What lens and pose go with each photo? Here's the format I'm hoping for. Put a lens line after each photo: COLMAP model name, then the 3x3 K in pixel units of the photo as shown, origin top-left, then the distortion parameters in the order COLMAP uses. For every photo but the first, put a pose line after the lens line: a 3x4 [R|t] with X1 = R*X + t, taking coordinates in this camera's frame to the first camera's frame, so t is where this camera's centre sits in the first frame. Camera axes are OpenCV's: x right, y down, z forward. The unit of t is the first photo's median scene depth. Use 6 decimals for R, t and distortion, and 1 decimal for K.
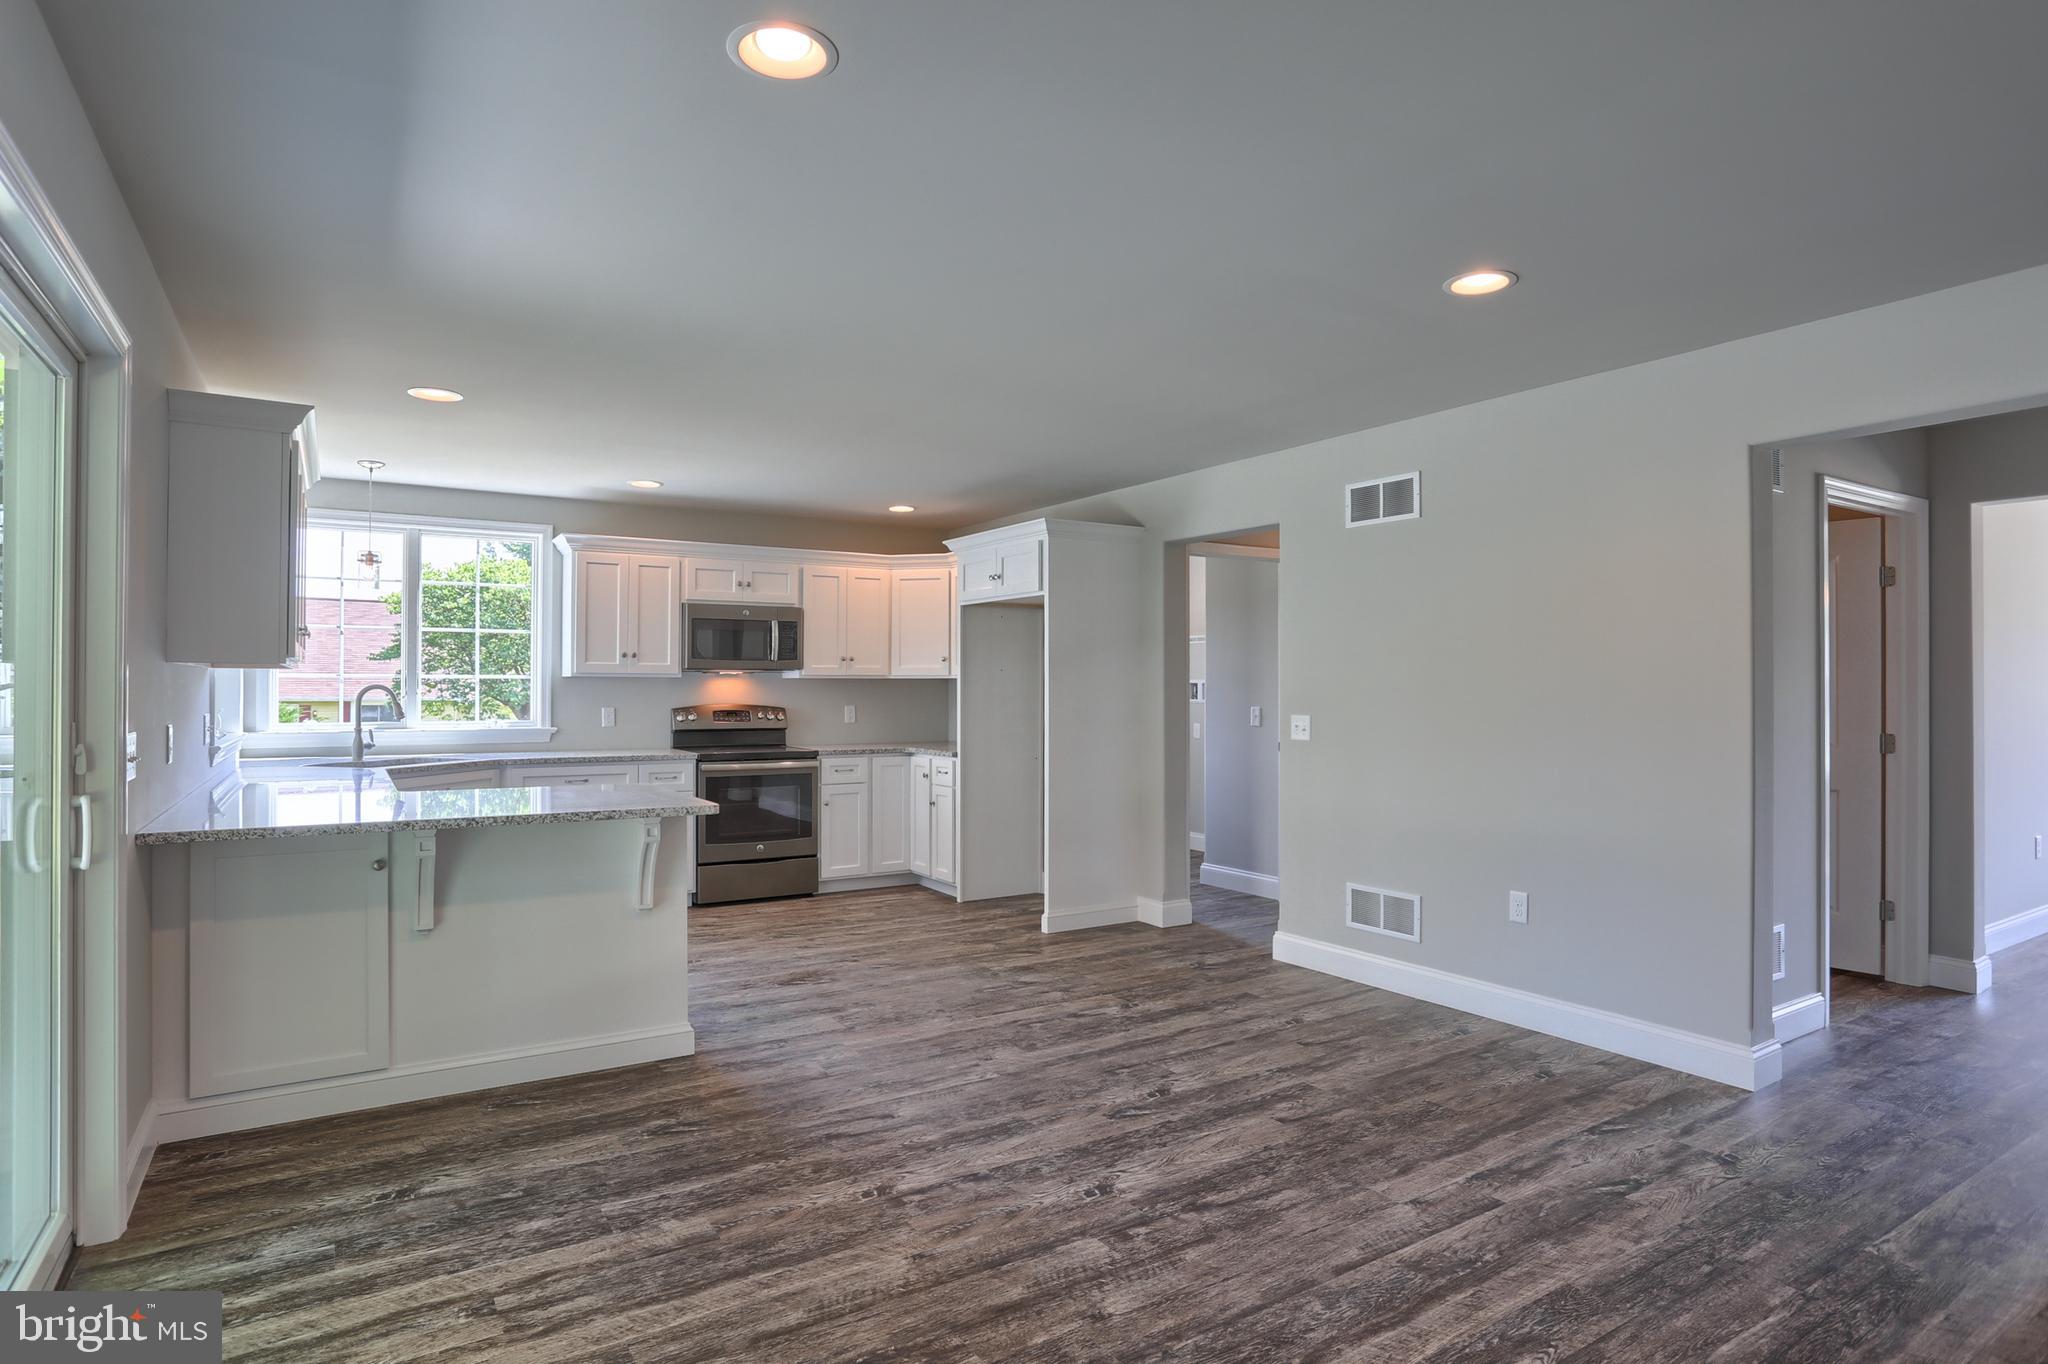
lens RADIAL K [[1098.1, 0, 1019.4], [0, 1098.1, 682.7], [0, 0, 1]] dist [-0.073950, 0.043709]
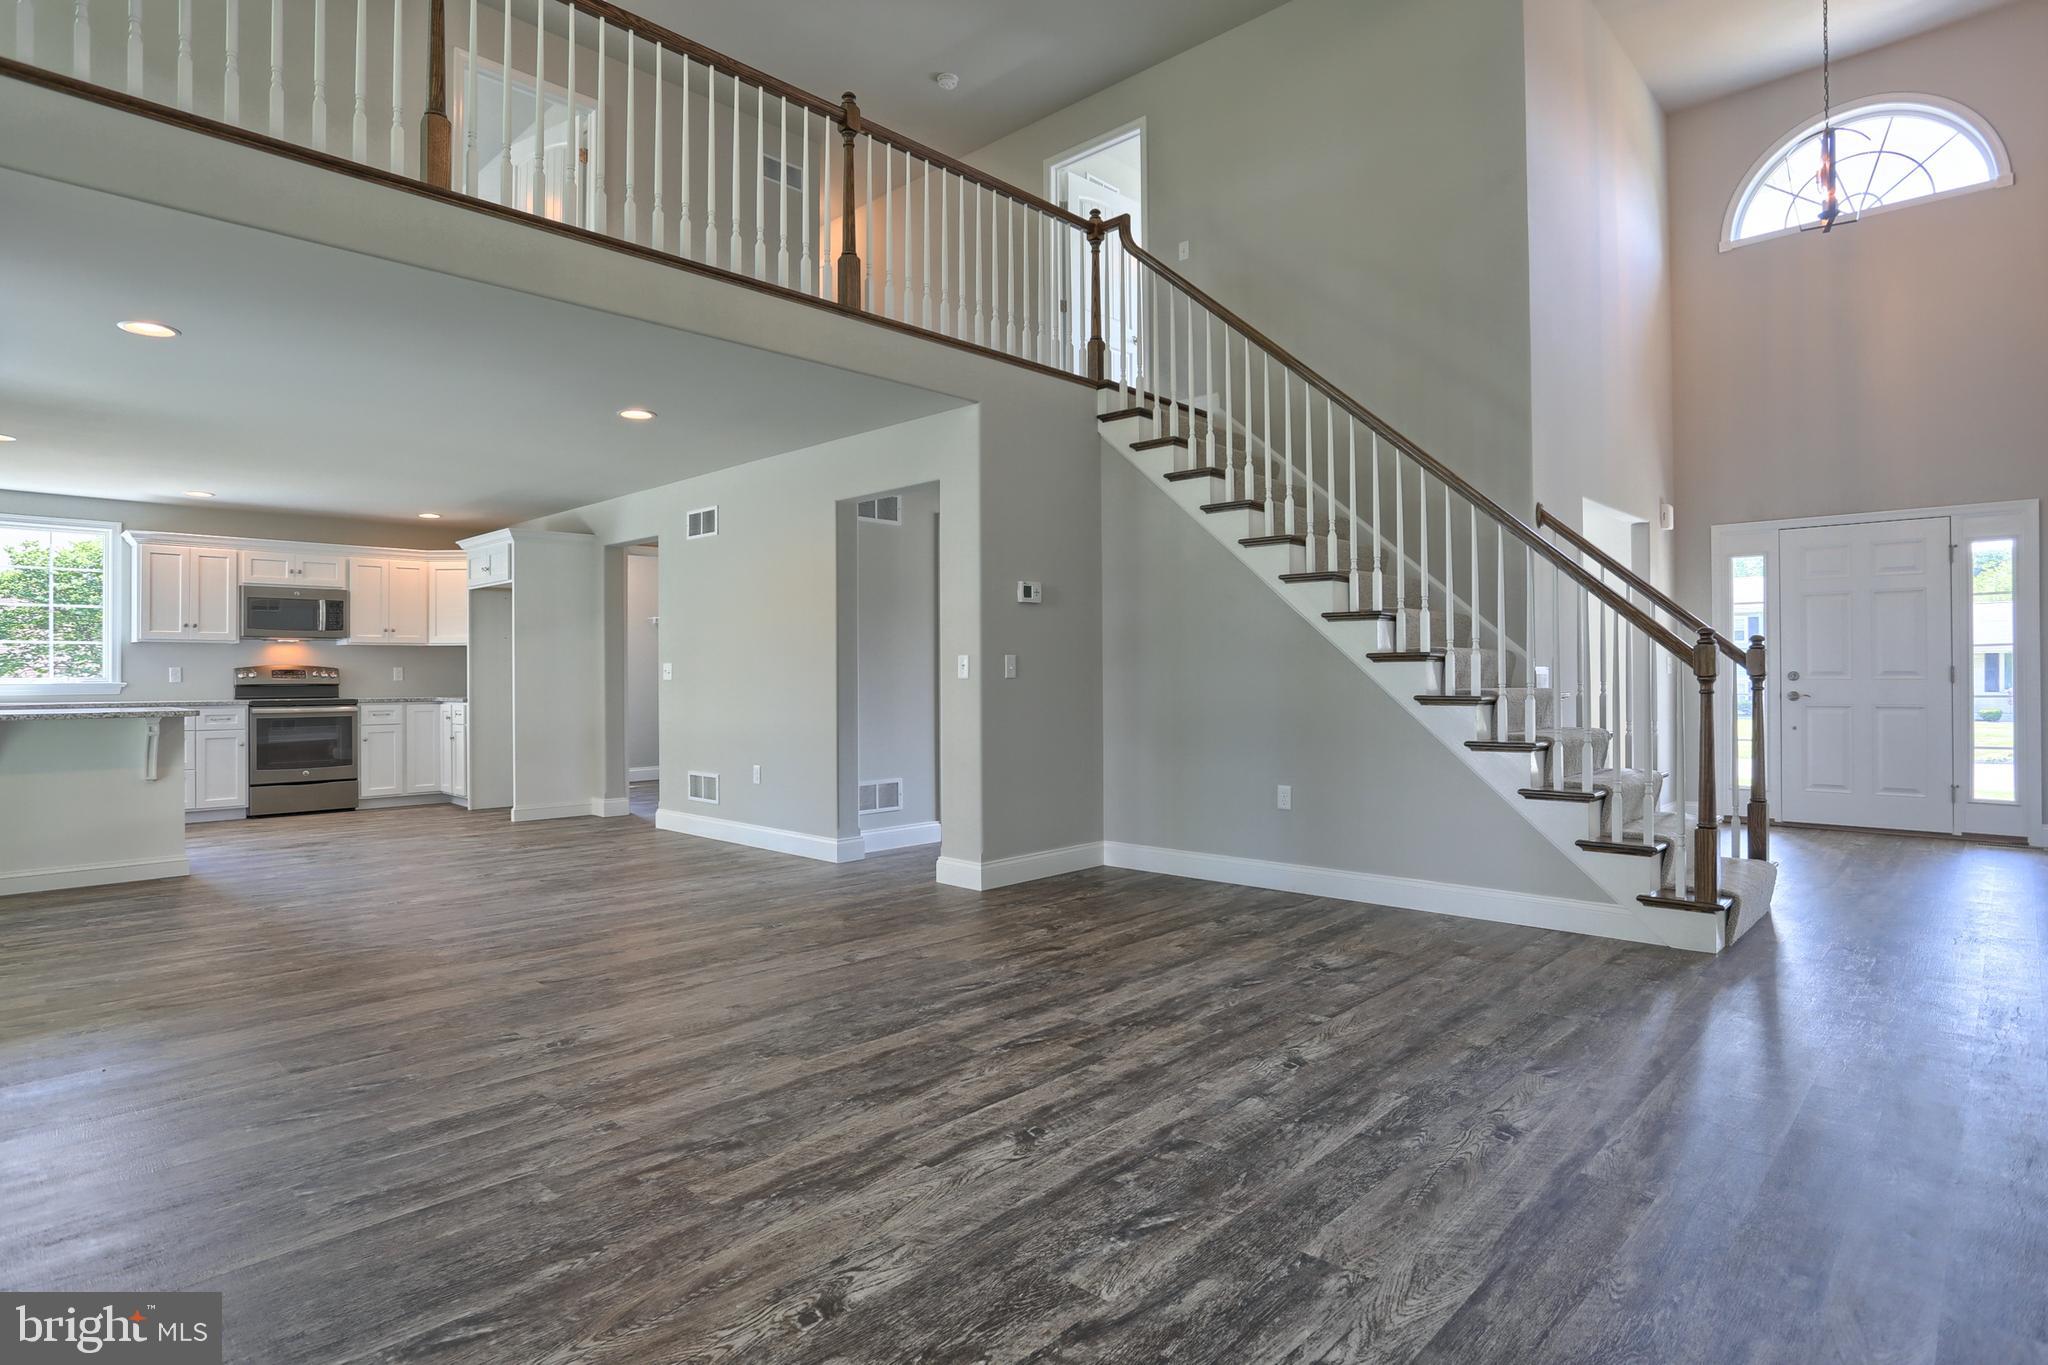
lens RADIAL K [[1082.4, 0, 1004.4], [0, 1082.4, 673.5], [0, 0, 1]] dist [-0.055748, 0.023805]
pose [[0.972633, -0.006573, 0.232255, 0.290885], [0.005820, 0.999975, 0.003927, 0.032601], [-0.232275, -0.002468, 0.972647, -0.442704]]
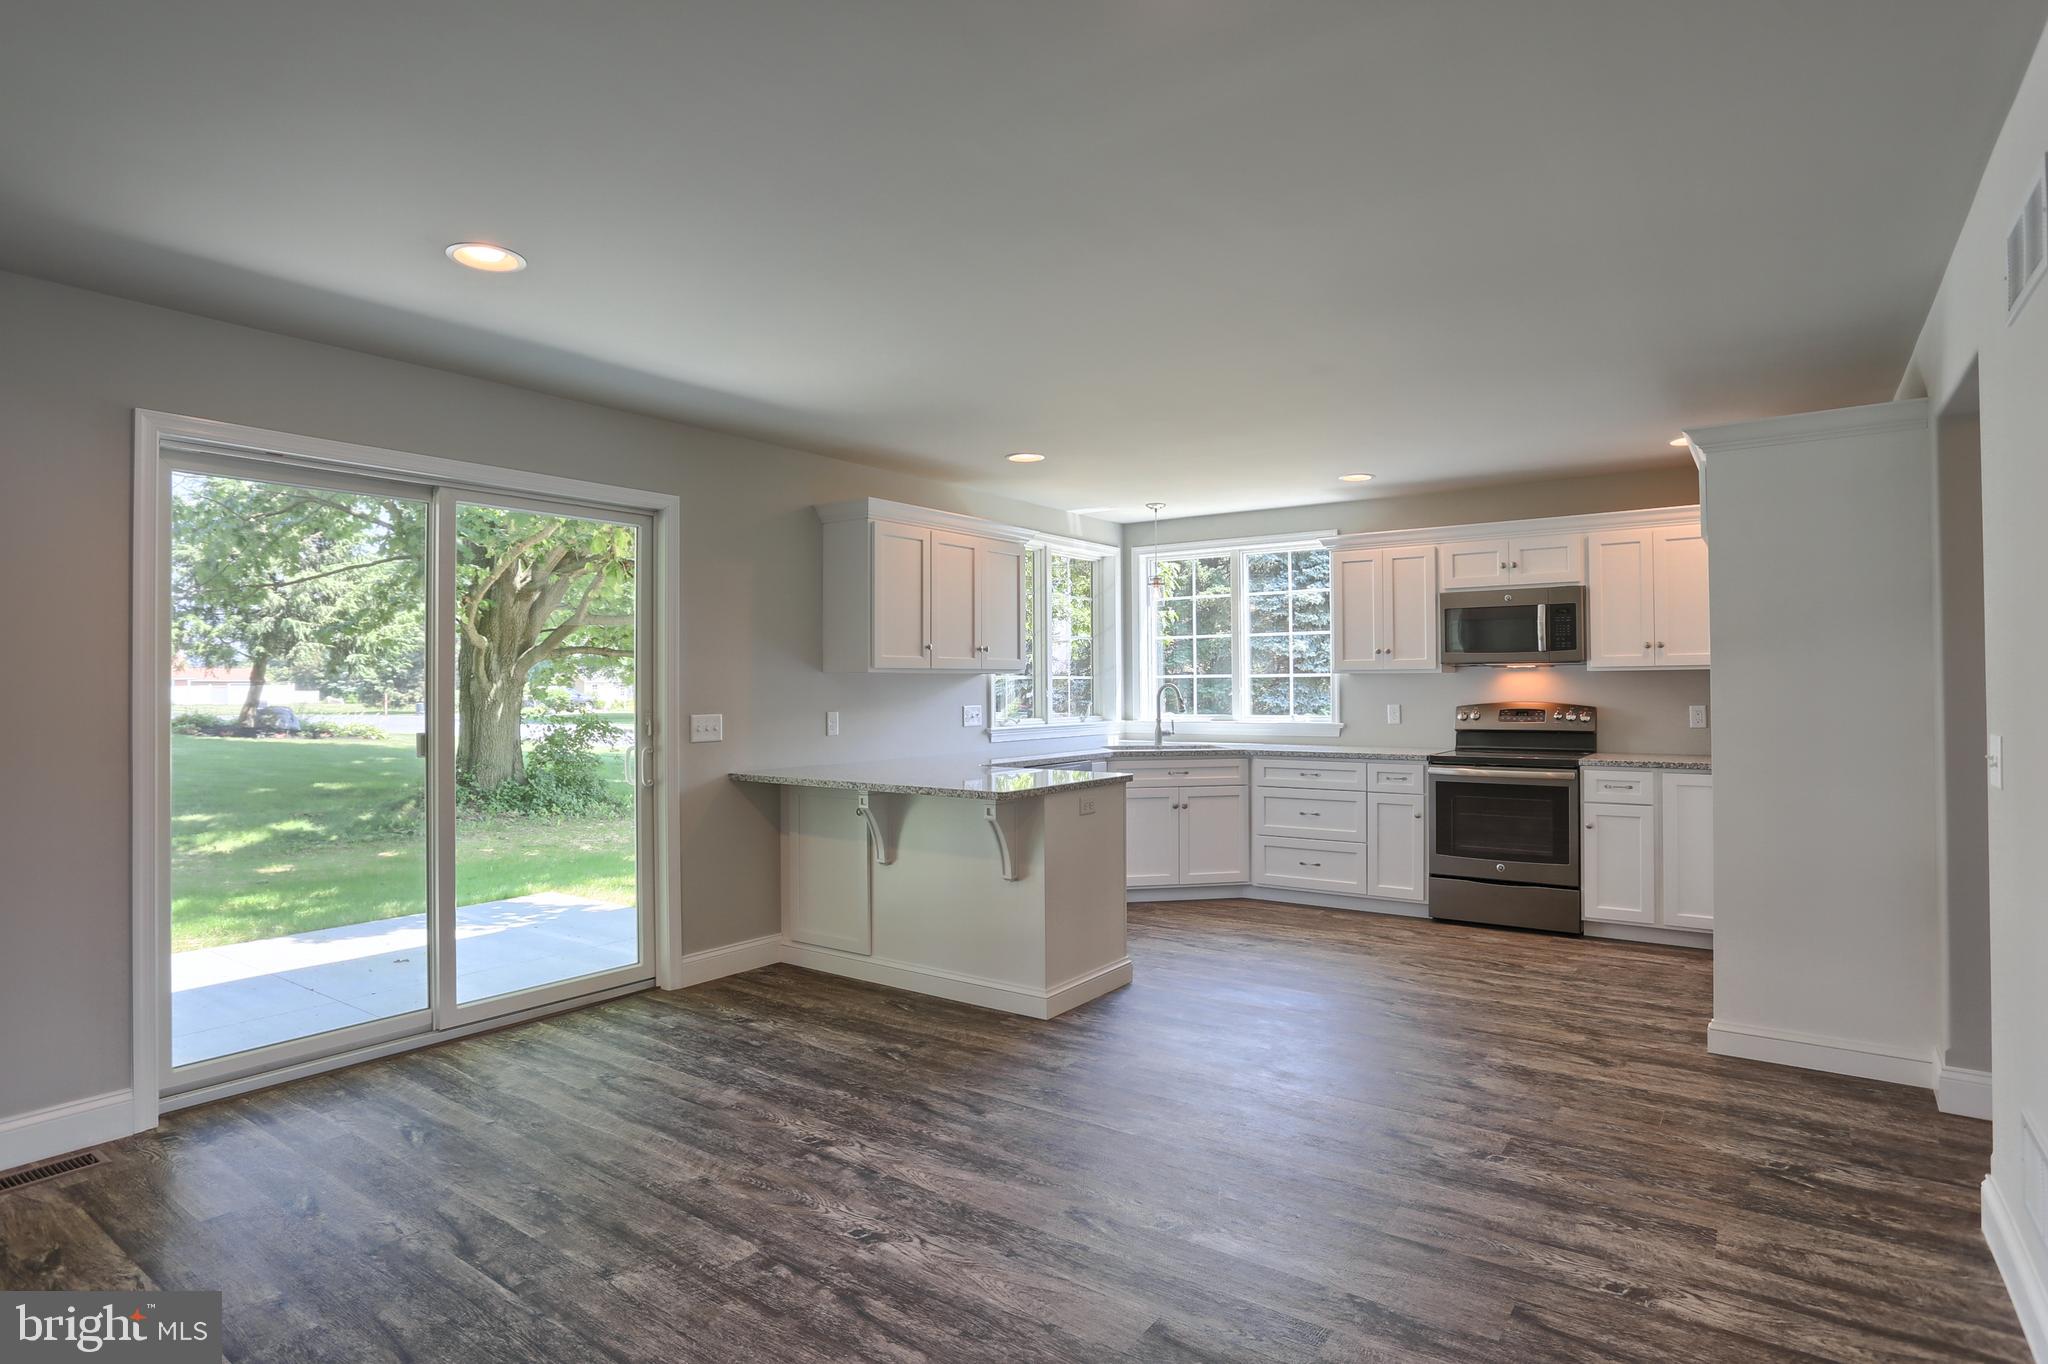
lens RADIAL K [[1067.3, 0, 1024.0], [0, 1067.3, 682.0], [0, 0, 1]] dist [-0.072318, 0.036543]
pose [[0.367882, -0.009121, -0.929828, 0.416240], [0.011804, 0.999917, -0.005138, 0.003273], [0.929798, -0.009085, 0.367959, 0.351712]]
